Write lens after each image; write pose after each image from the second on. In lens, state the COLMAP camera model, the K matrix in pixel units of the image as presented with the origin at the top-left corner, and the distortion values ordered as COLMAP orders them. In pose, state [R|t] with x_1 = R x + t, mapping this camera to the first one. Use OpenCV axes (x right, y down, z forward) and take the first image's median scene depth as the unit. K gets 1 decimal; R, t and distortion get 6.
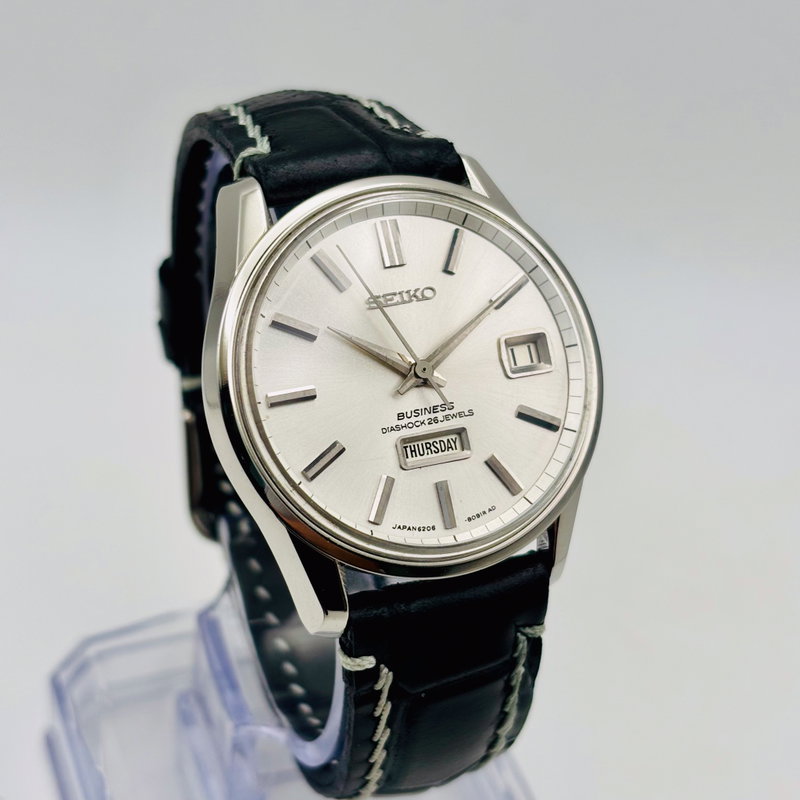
lens RADIAL K [[1667.4, 0, 399.3], [0, 1667.4, 395.0], [0, 0, 1]] dist [0.394104, 0.000000]
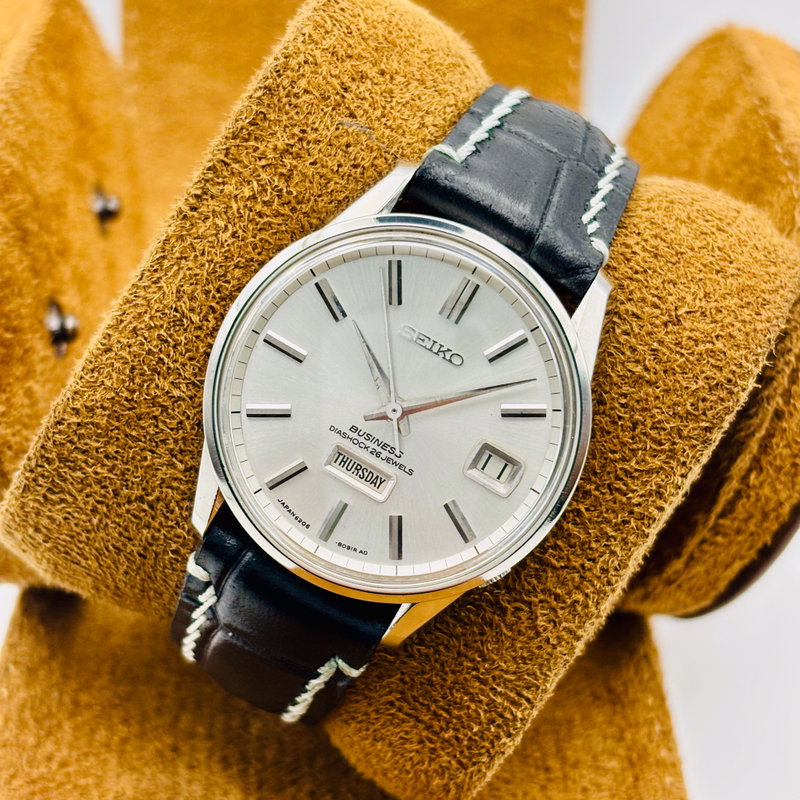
lens RADIAL K [[1667.4, 0, 397.3], [0, 1667.4, 401.4], [0, 0, 1]] dist [0.394104, 0.000000]
pose [[0.675461, 0.665877, -0.316798, 0.338620], [-0.626325, 0.744823, 0.230122, -0.257750], [0.389191, 0.042980, 0.920154, 0.031771]]
